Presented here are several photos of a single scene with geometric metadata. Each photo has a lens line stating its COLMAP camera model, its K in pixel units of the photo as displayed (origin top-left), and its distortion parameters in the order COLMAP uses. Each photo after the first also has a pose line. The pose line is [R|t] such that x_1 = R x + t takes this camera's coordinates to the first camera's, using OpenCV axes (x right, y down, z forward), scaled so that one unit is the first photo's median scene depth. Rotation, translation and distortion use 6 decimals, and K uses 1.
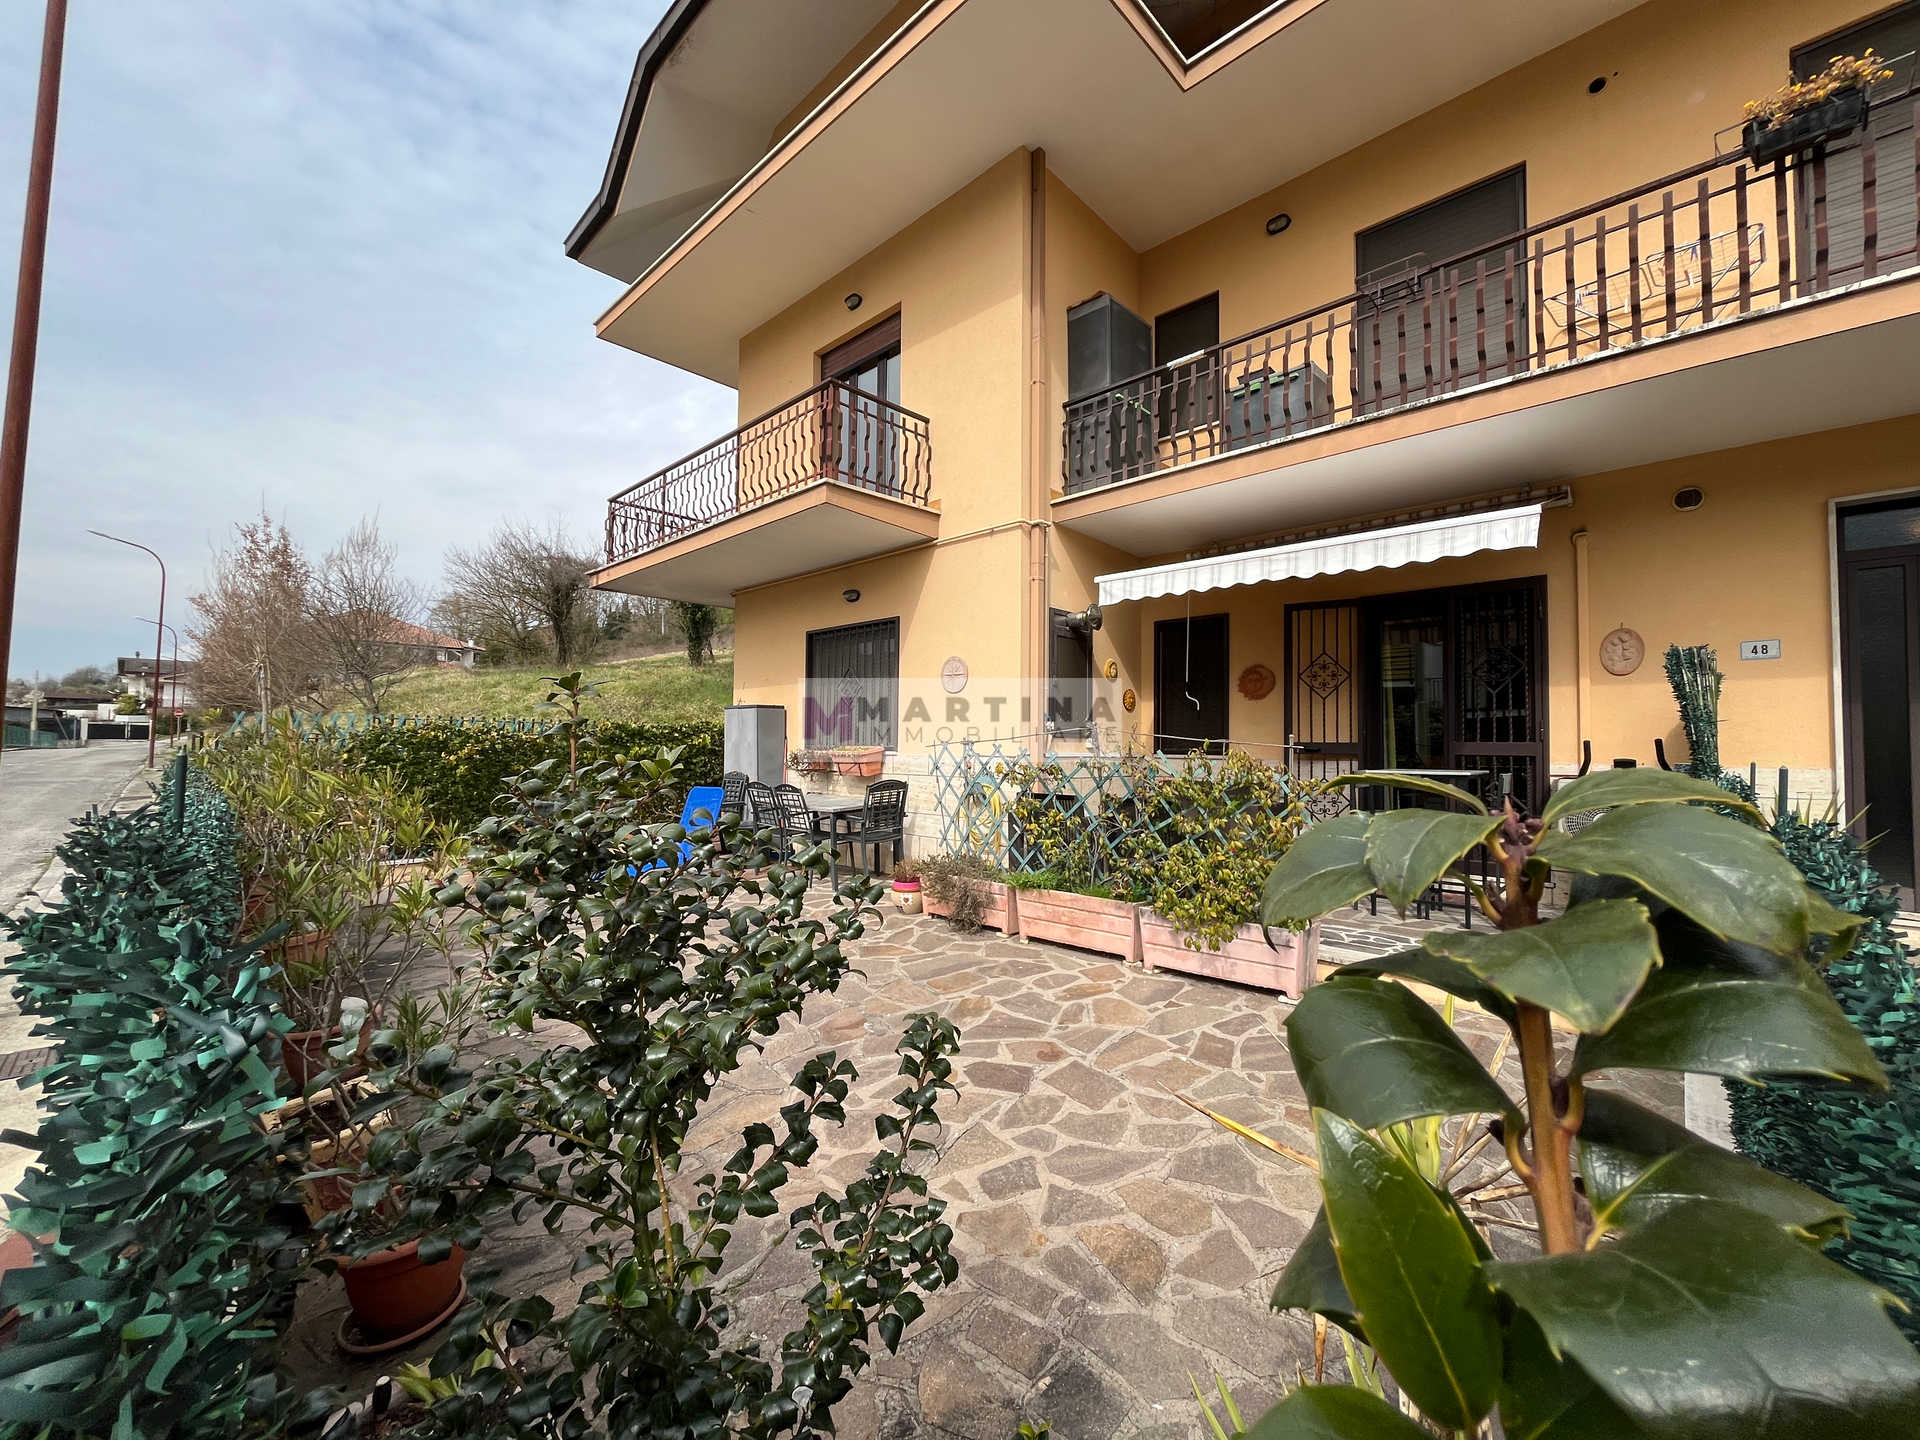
lens RADIAL K [[774.6, 0, 952.4], [0, 774.6, 713.4], [0, 0, 1]] dist [0.000530, -0.000826]
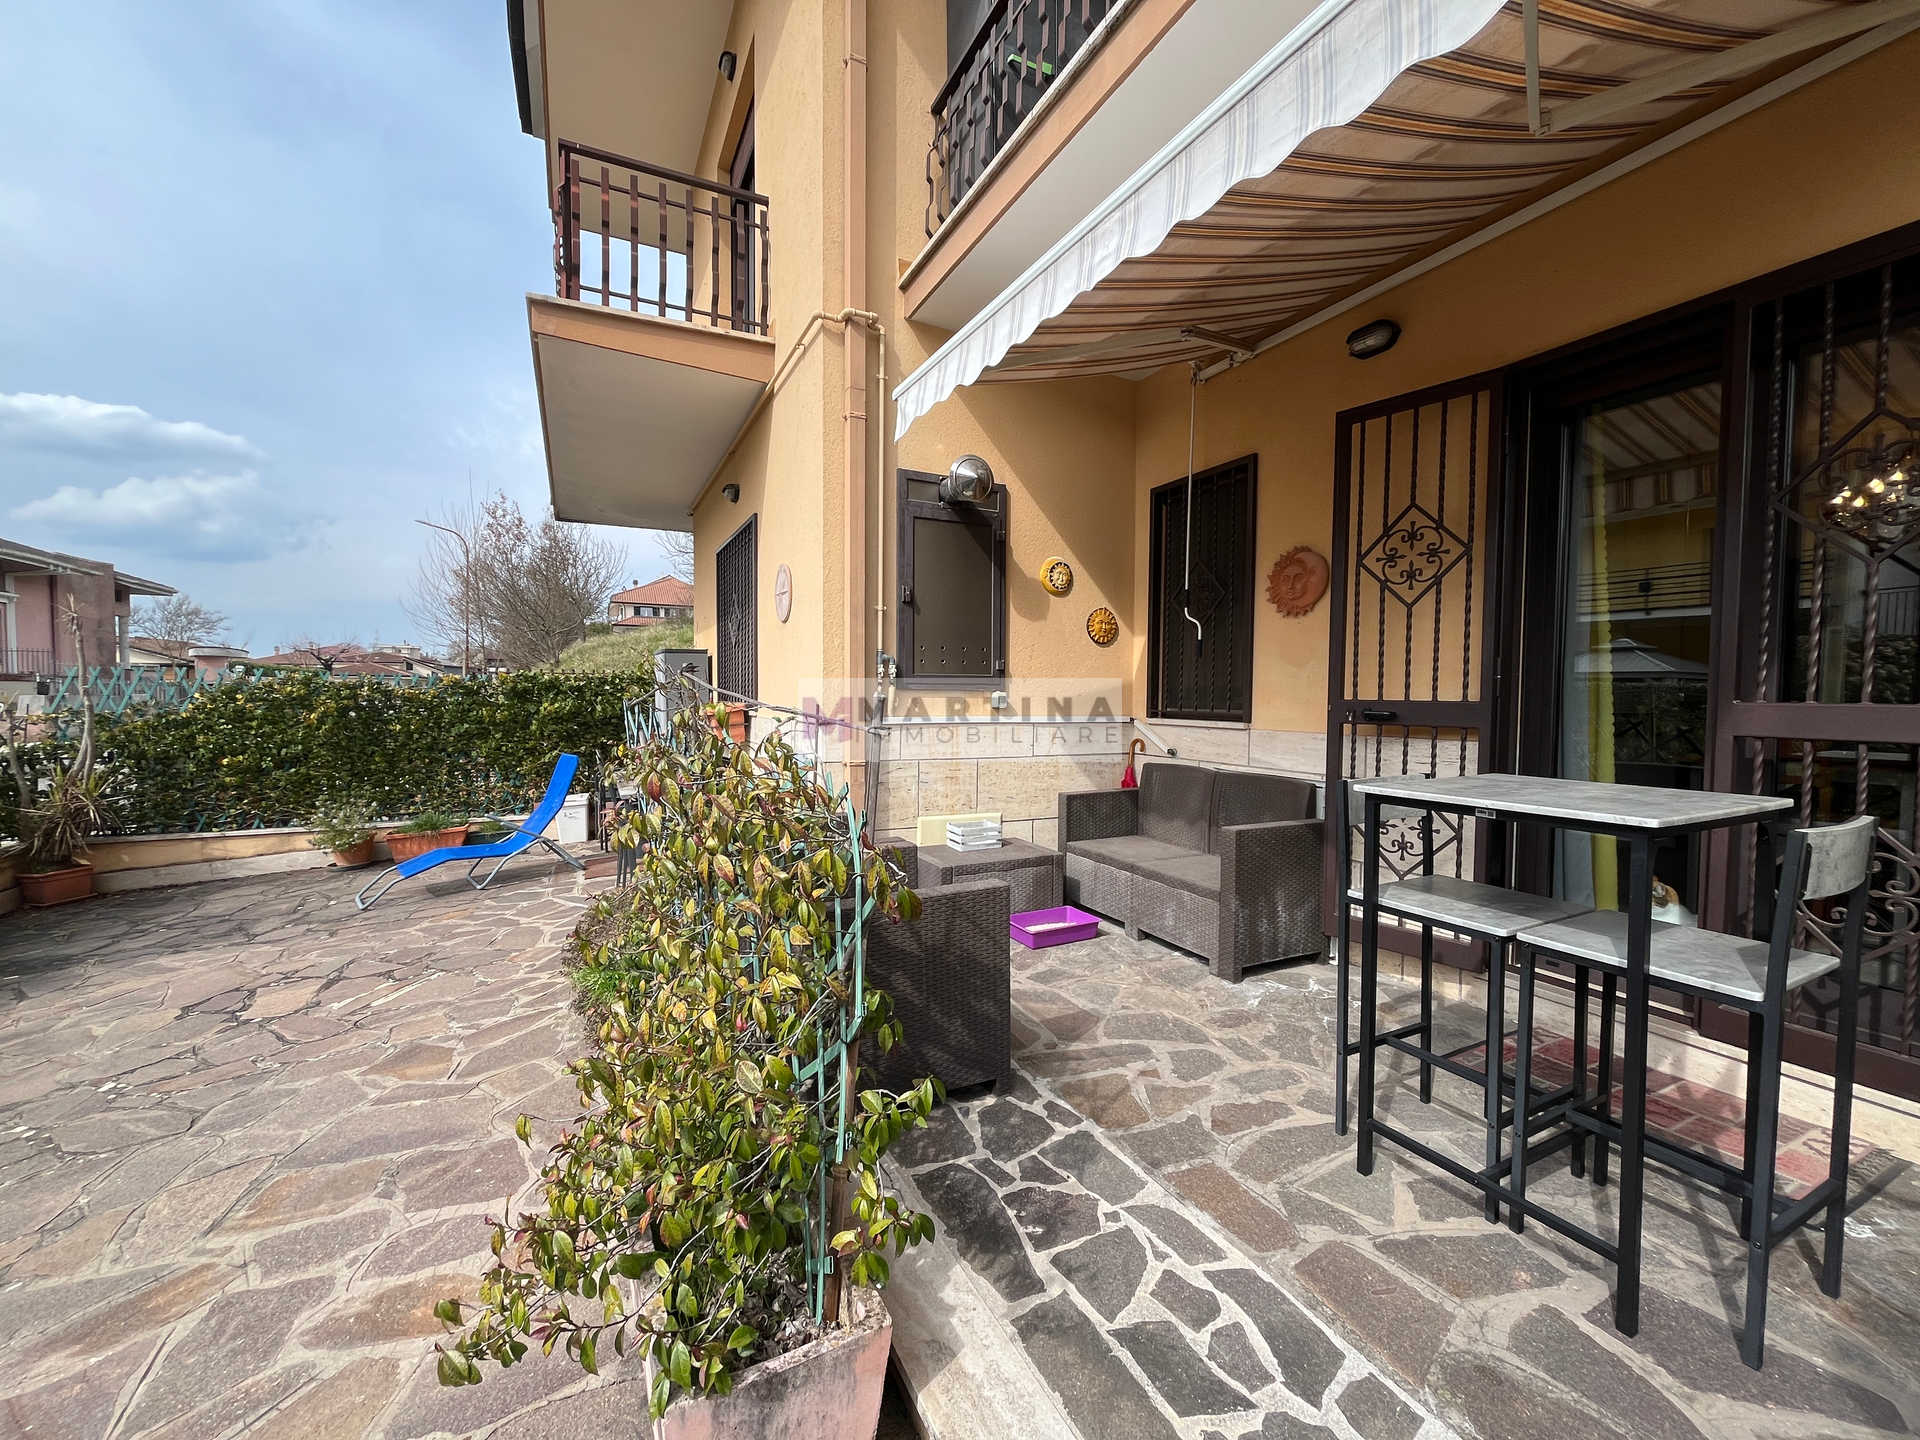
lens RADIAL K [[774.6, 0, 972.1], [0, 774.6, 720.8], [0, 0, 1]] dist [0.000530, -0.000826]
pose [[0.945449, 0.005932, -0.325716, 0.378197], [0.018513, 0.997240, 0.071899, 0.011308], [0.325243, -0.074007, 0.942730, 0.465559]]
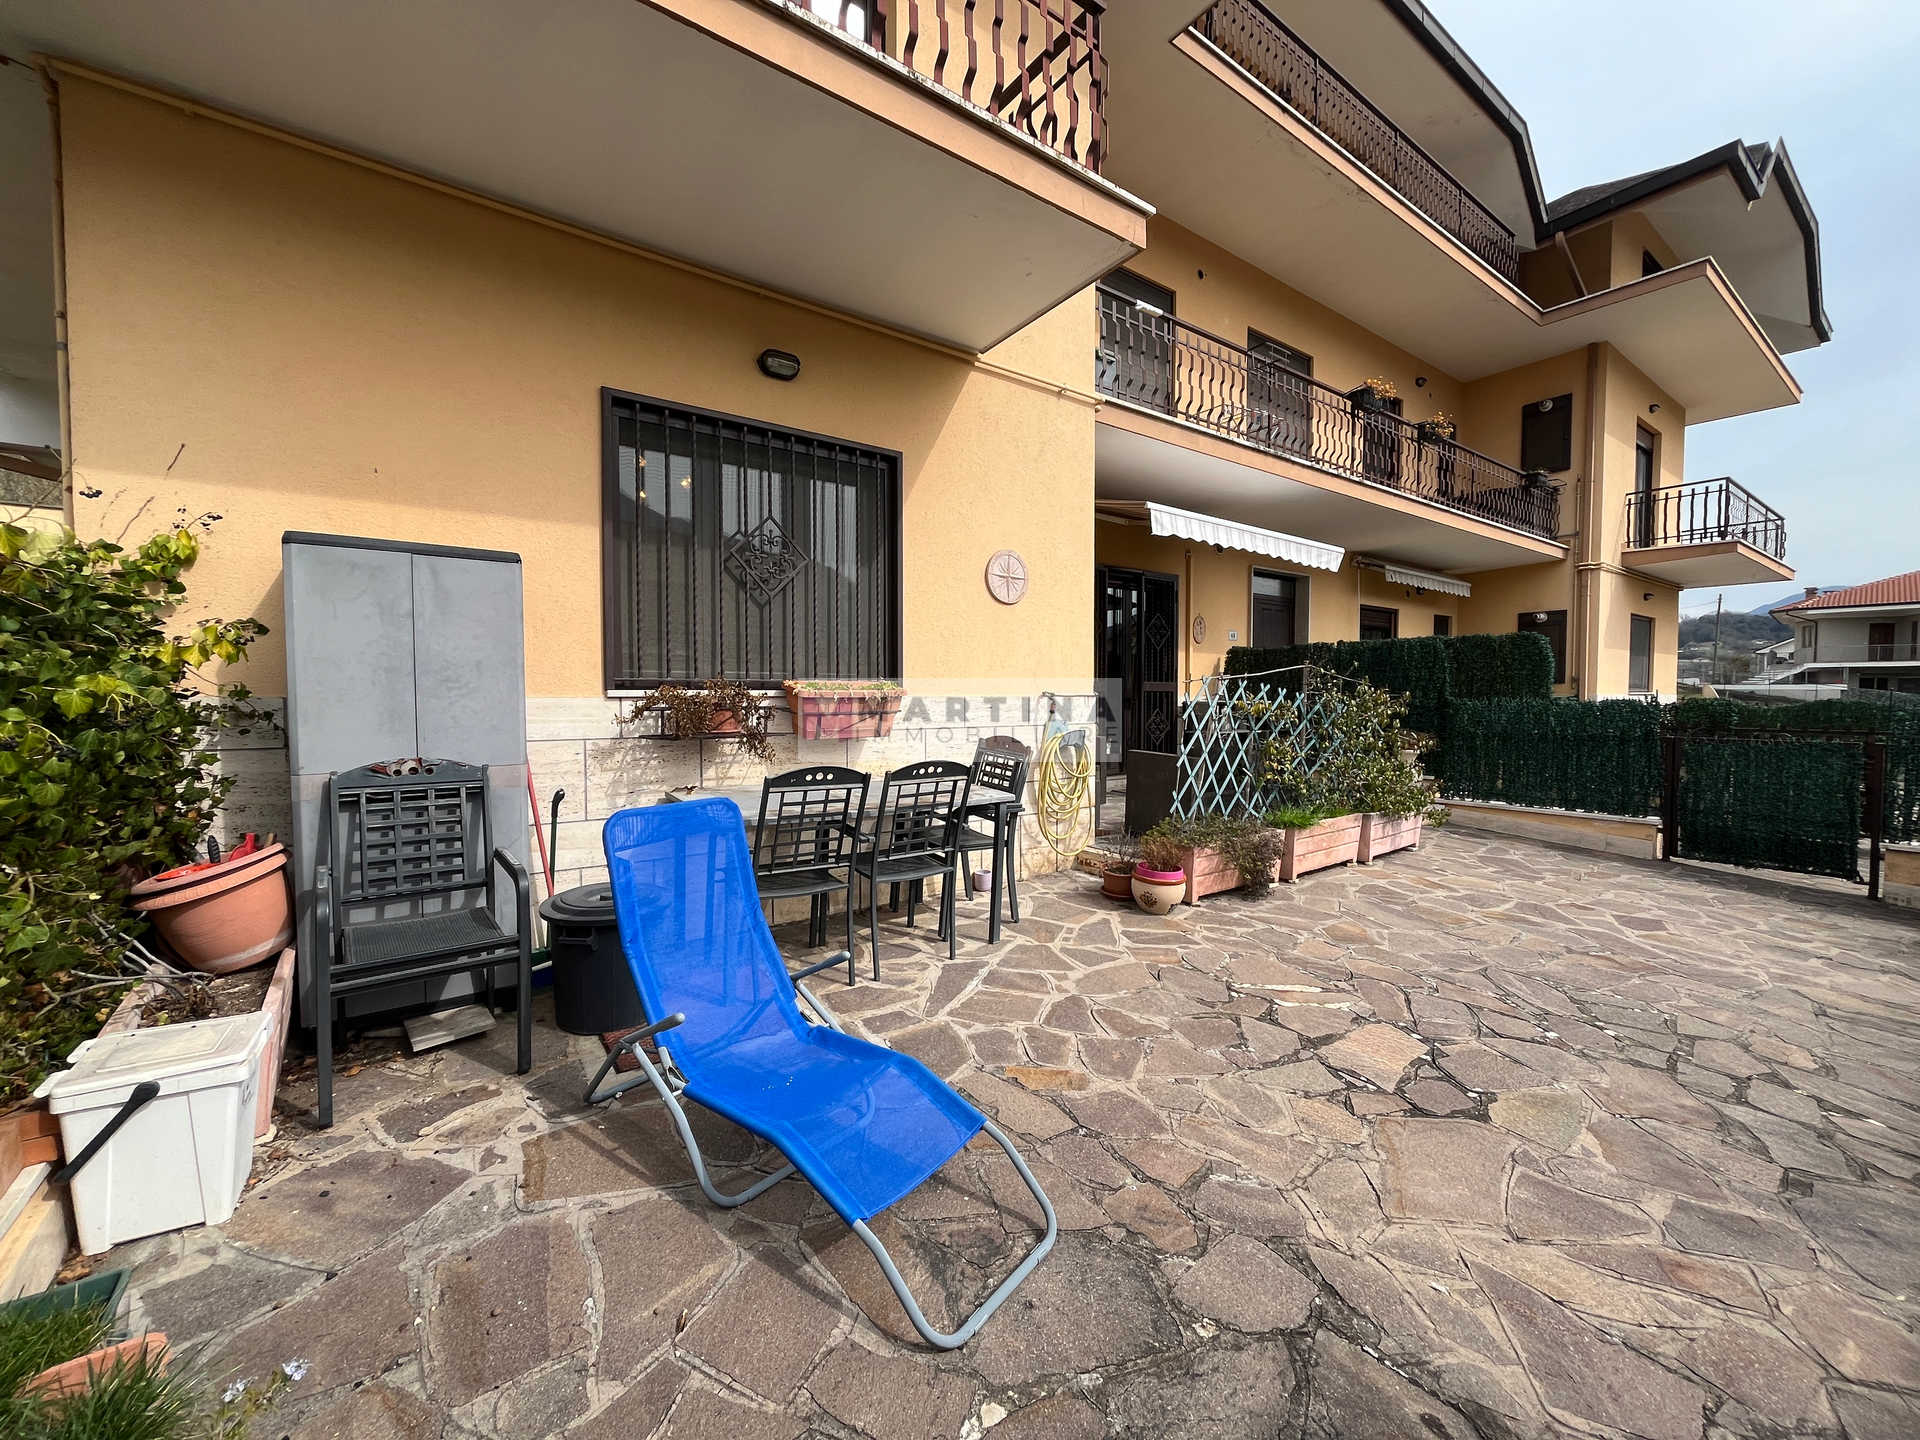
lens RADIAL K [[774.6, 0, 968.3], [0, 774.6, 722.1], [0, 0, 1]] dist [0.000530, -0.000826]
pose [[0.158944, -0.041986, 0.986394, -0.720488], [-0.037101, 0.998136, 0.048464, 0.047698], [-0.986590, -0.044300, 0.157090, 0.978122]]
